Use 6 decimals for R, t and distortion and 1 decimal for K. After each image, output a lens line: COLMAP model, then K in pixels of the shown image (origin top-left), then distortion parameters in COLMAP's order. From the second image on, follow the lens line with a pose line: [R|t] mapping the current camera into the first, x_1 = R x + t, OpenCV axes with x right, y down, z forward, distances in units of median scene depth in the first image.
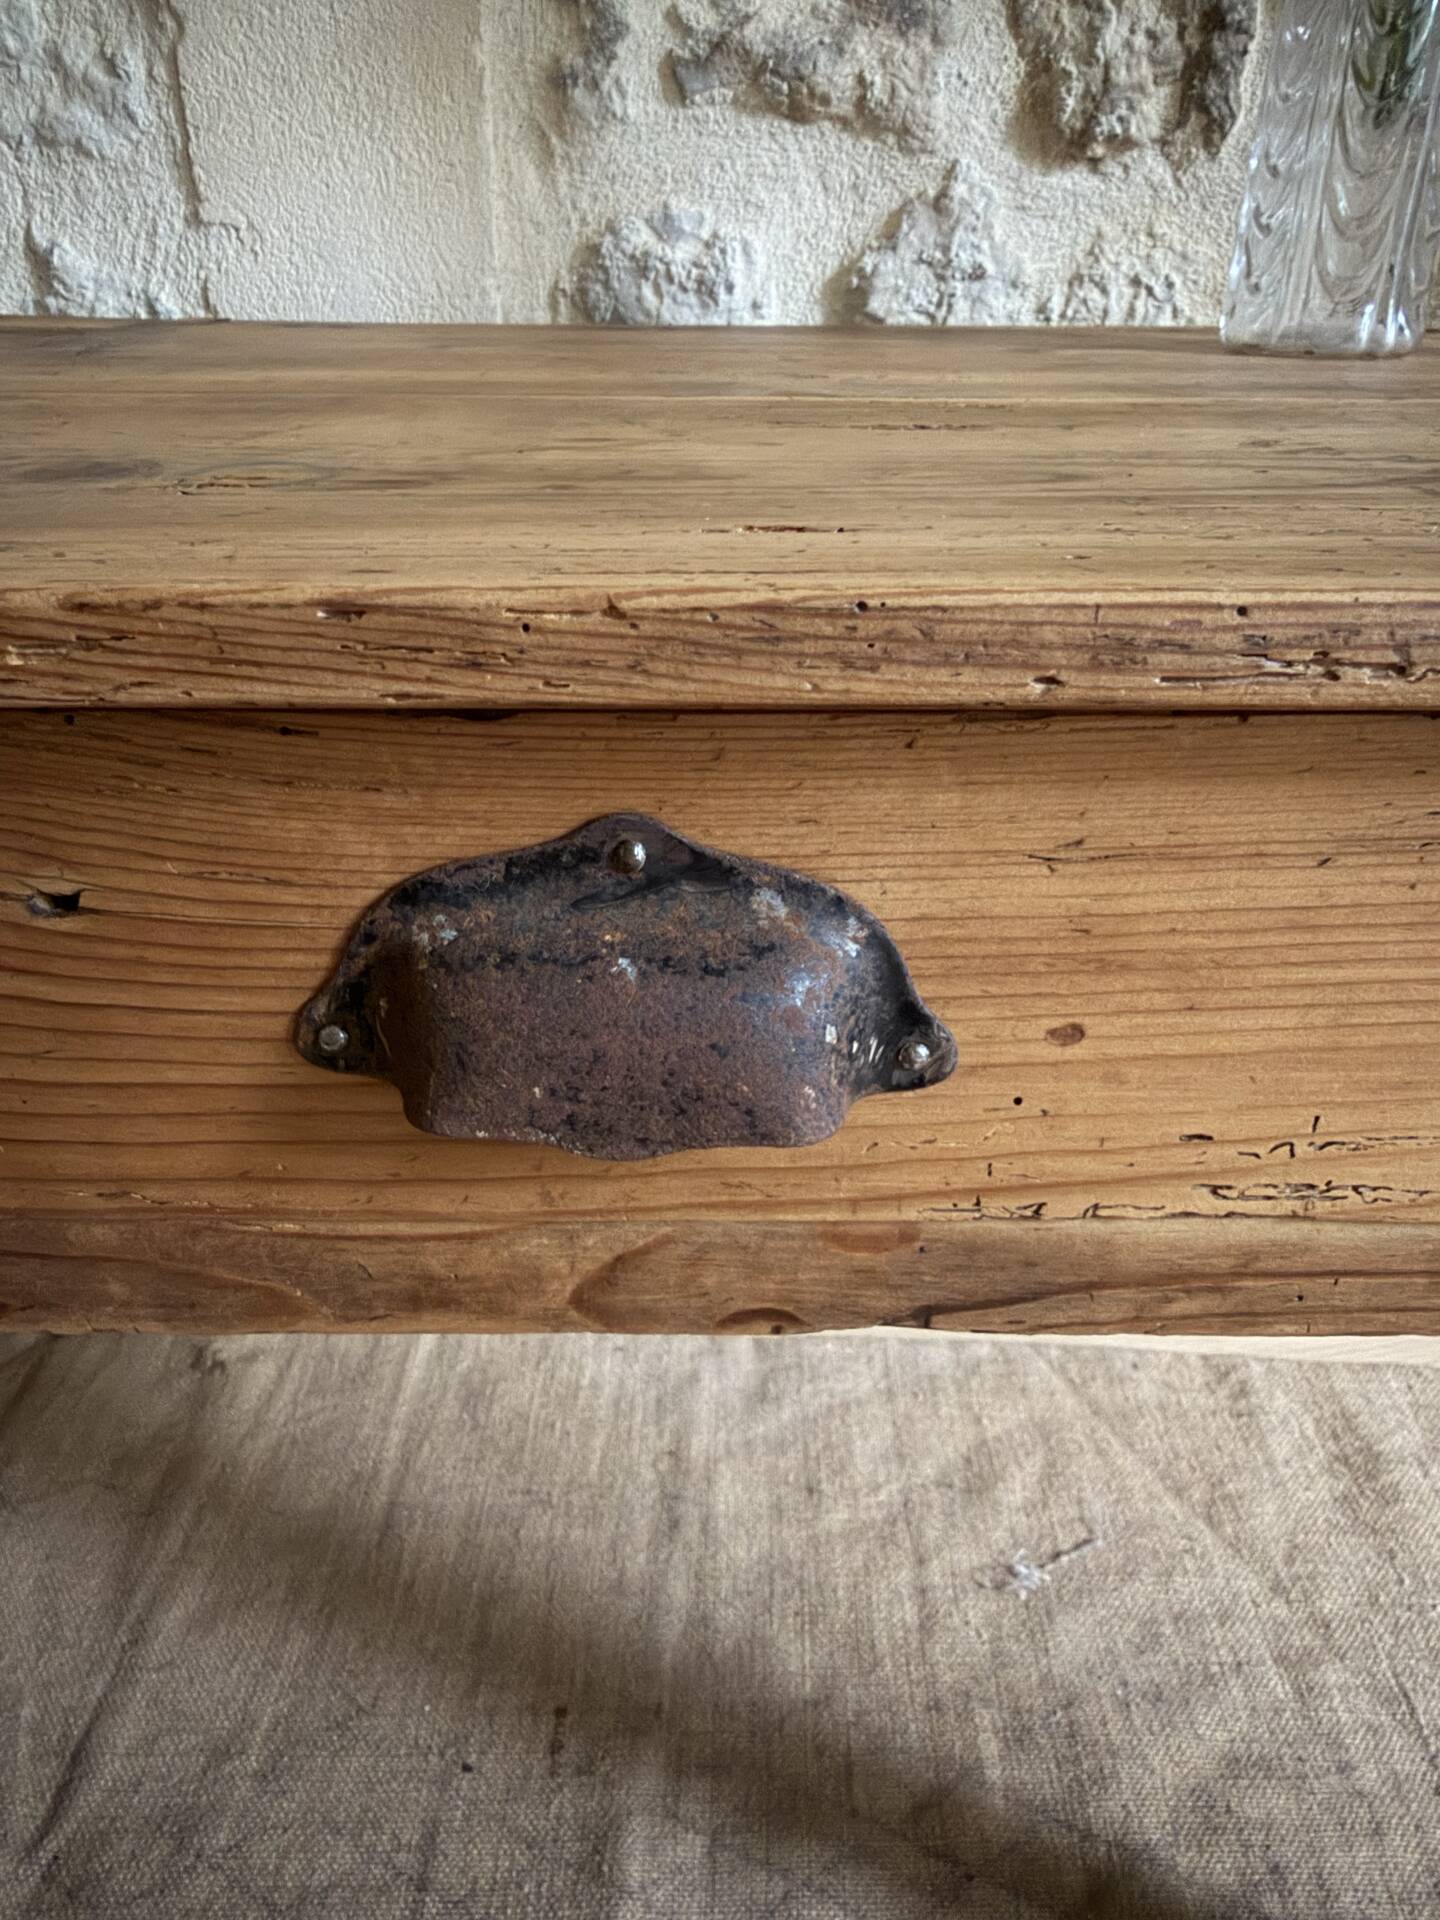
lens RADIAL K [[1388.9, 0, 720.5], [0, 1388.9, 858.5], [0, 0, 1]] dist [-0.014149, 0.007542]
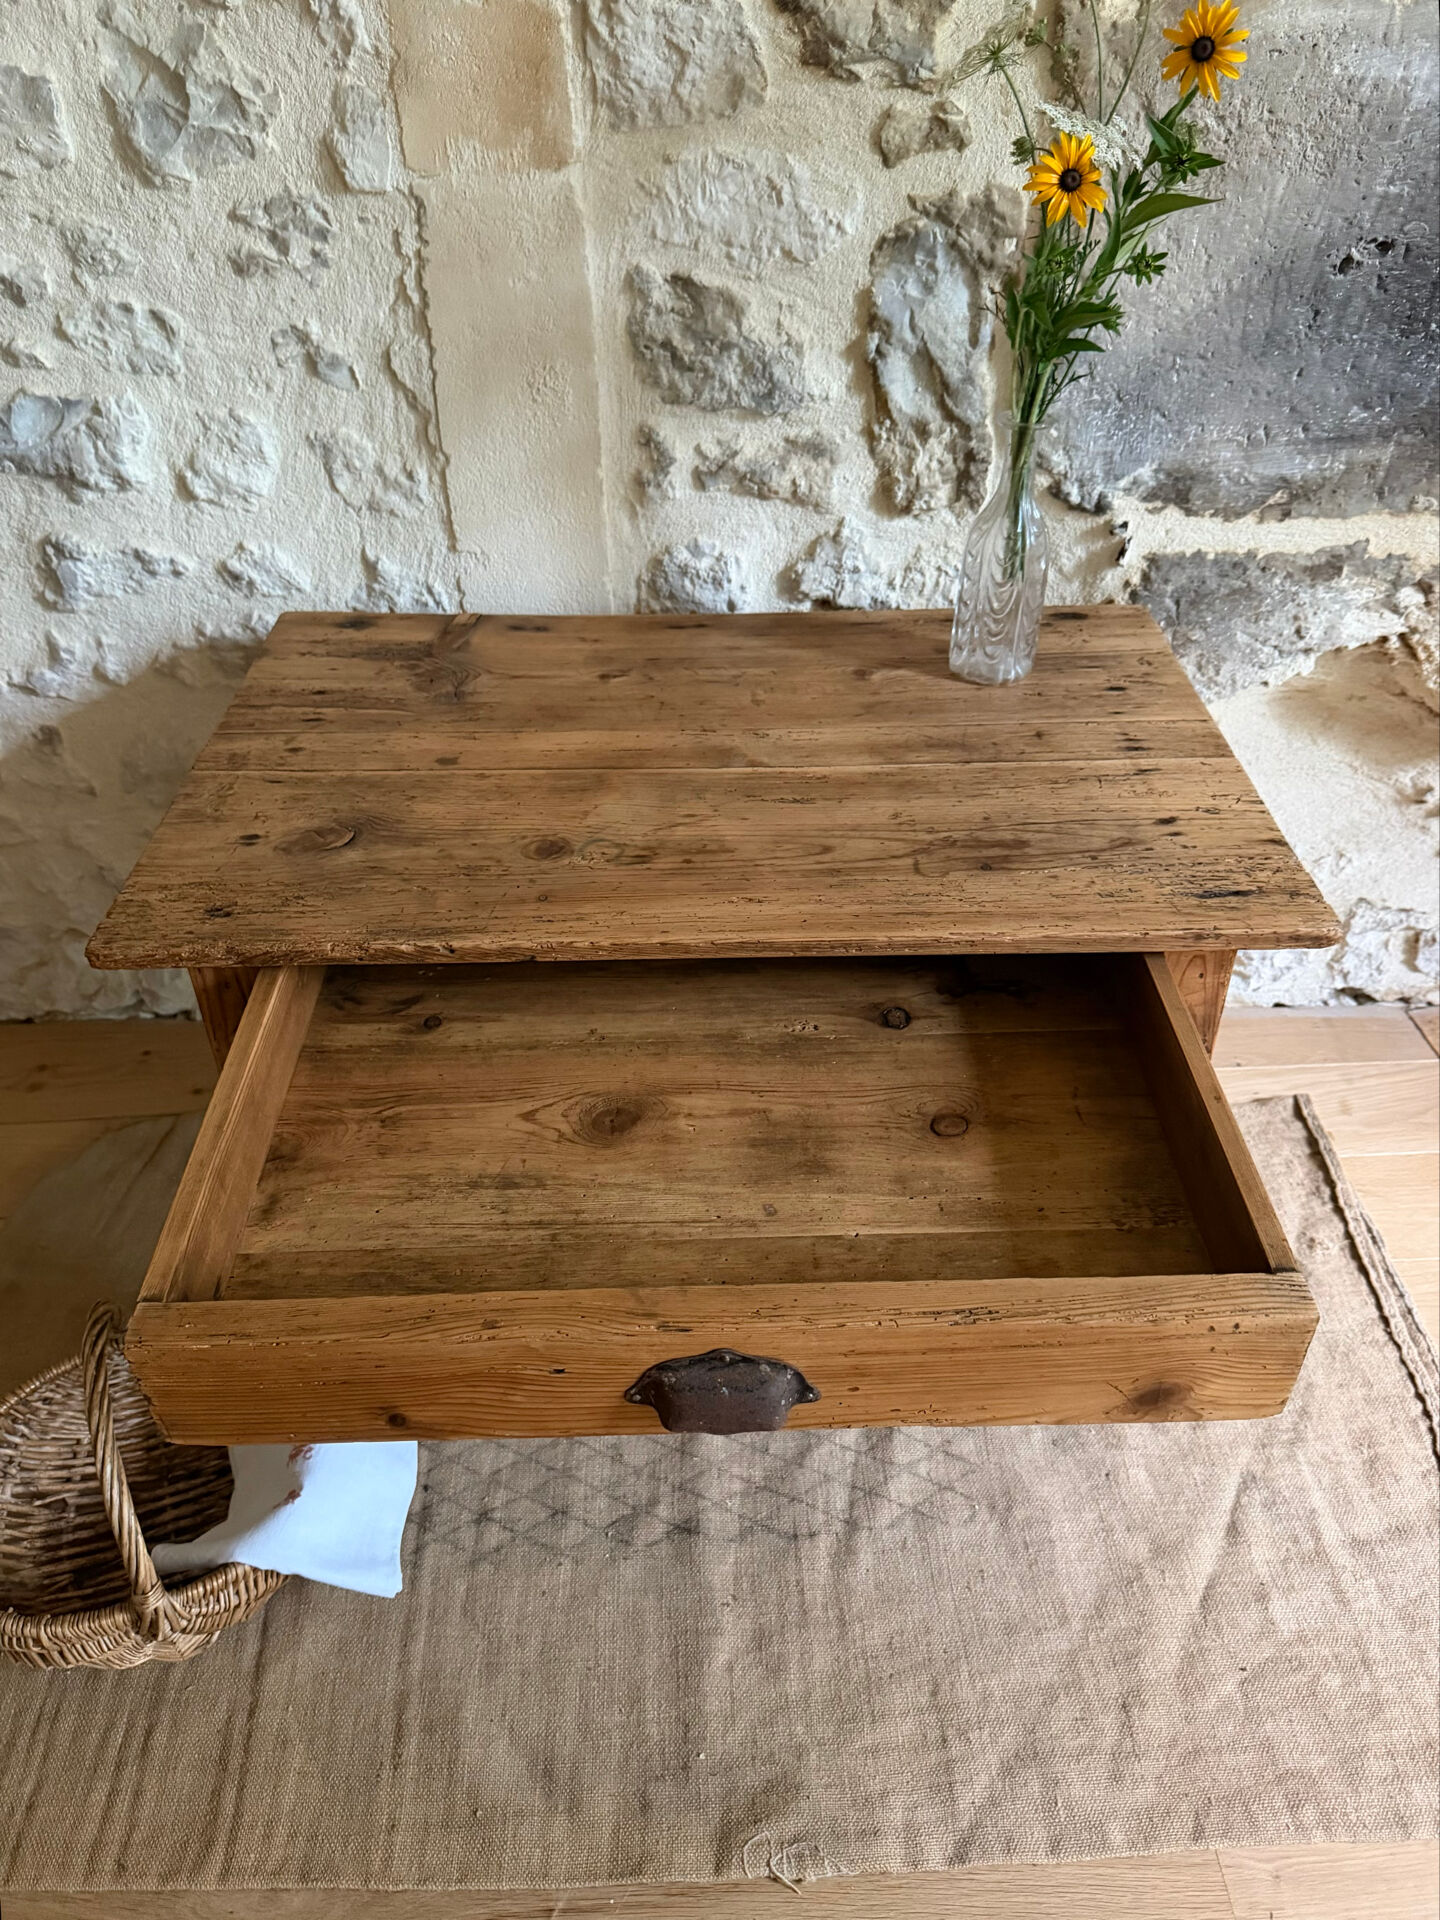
lens RADIAL K [[1418.4, 0, 717.3], [0, 1418.4, 961.6], [0, 0, 1]] dist [0.089503, -0.191796]
pose [[0.999805, -0.018318, -0.007374, -0.005393], [0.019464, 0.977168, 0.211573, -0.320448], [0.003330, -0.211676, 0.977334, -1.107041]]
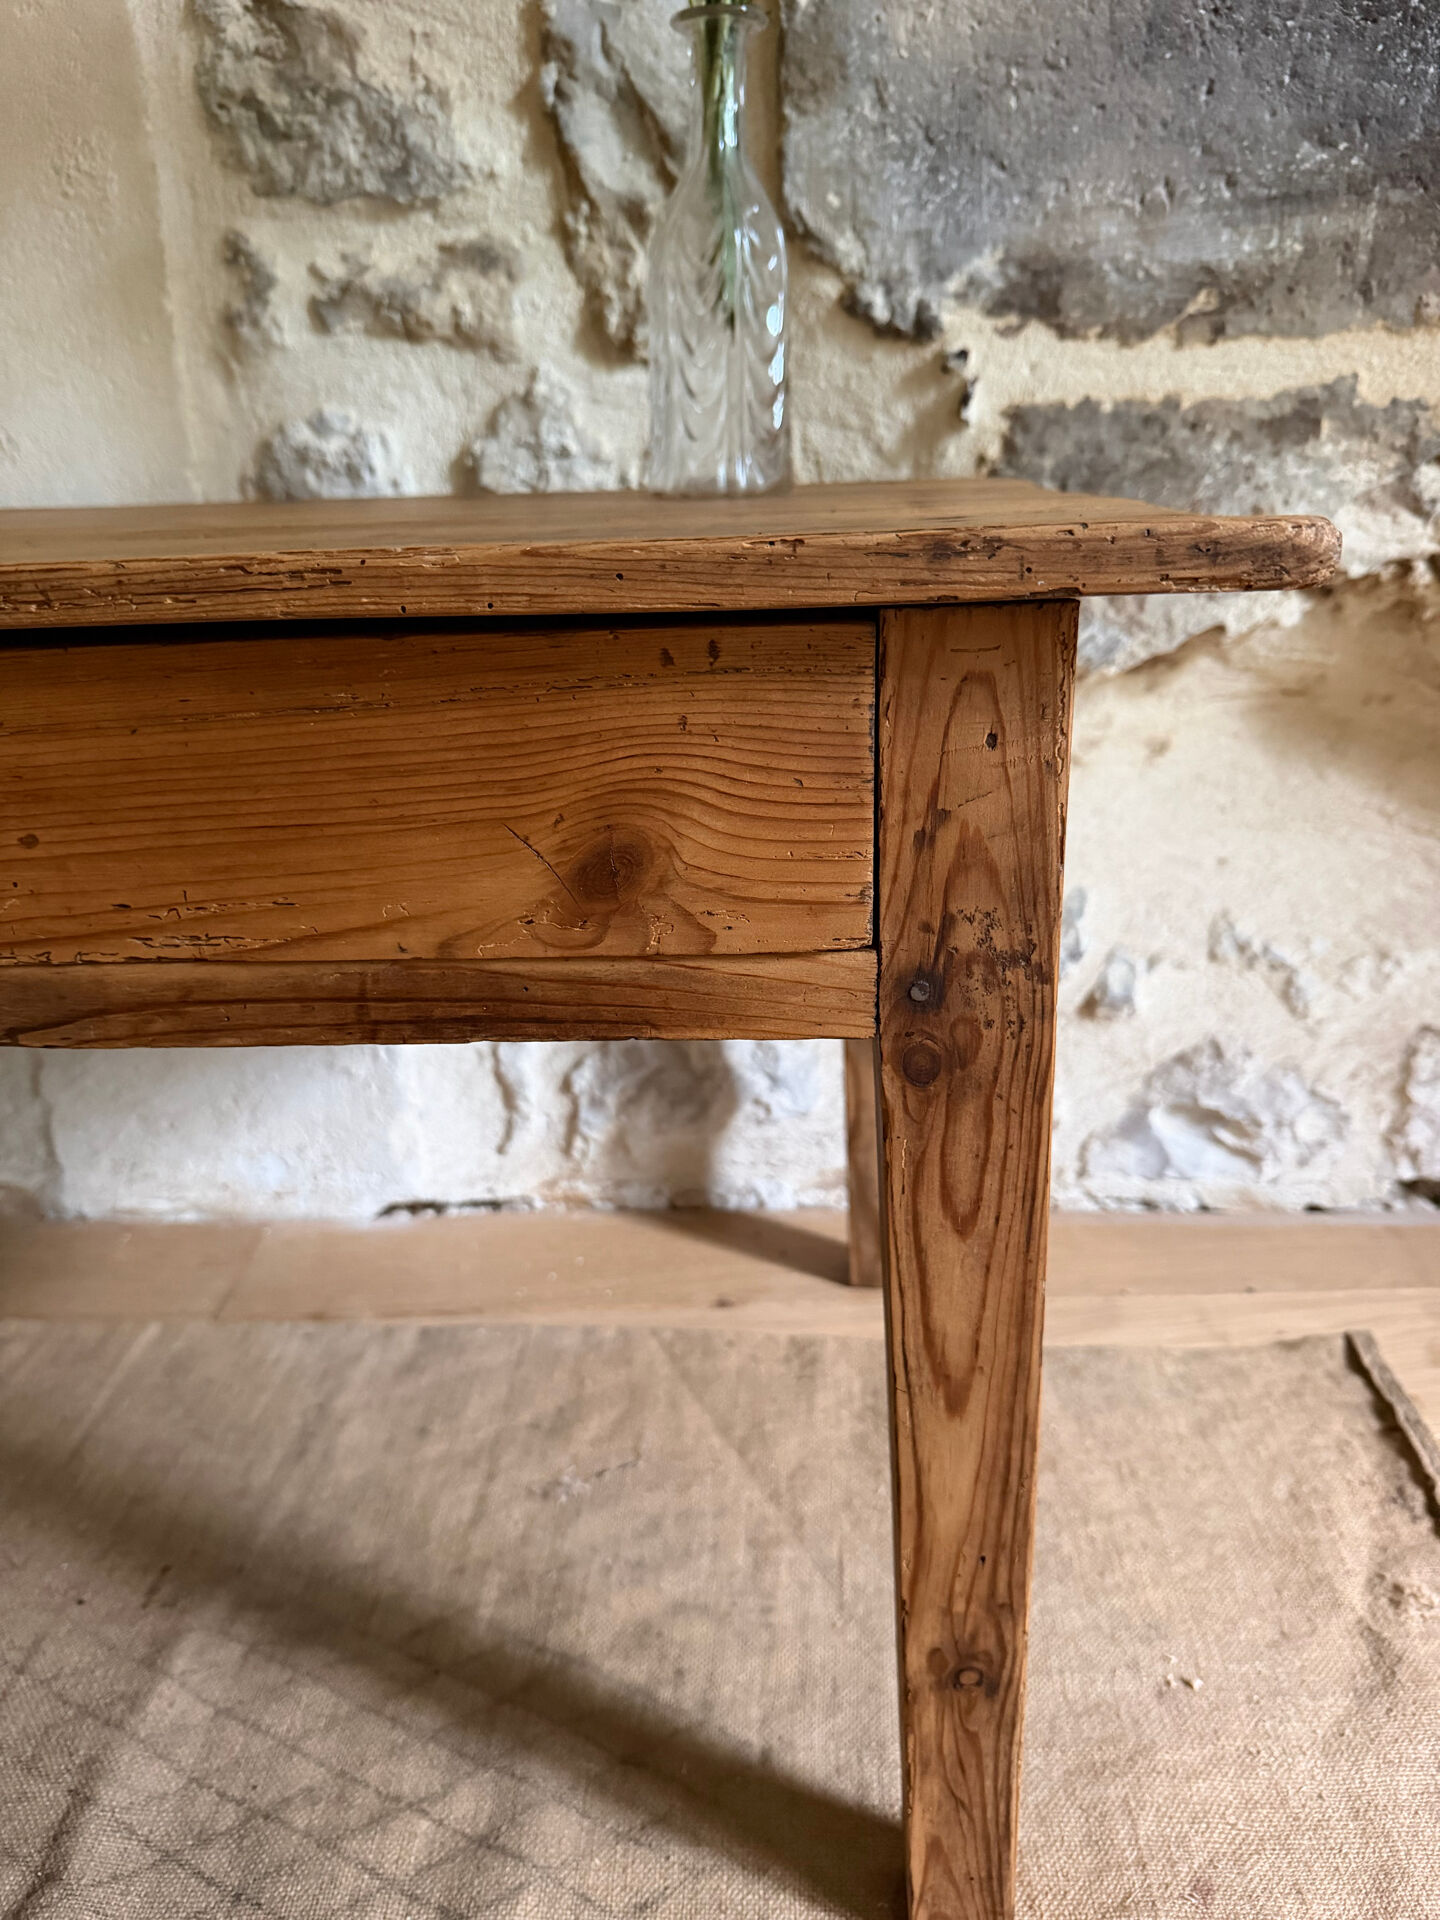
lens RADIAL K [[1392.9, 0, 719.5], [0, 1392.9, 962.8], [0, 0, 1]] dist [-0.023131, 0.003673]
pose [[0.998396, -0.016250, -0.054234, 0.398425], [0.012489, 0.997539, -0.068986, 0.134930], [0.055222, 0.068198, 0.996142, -0.228019]]
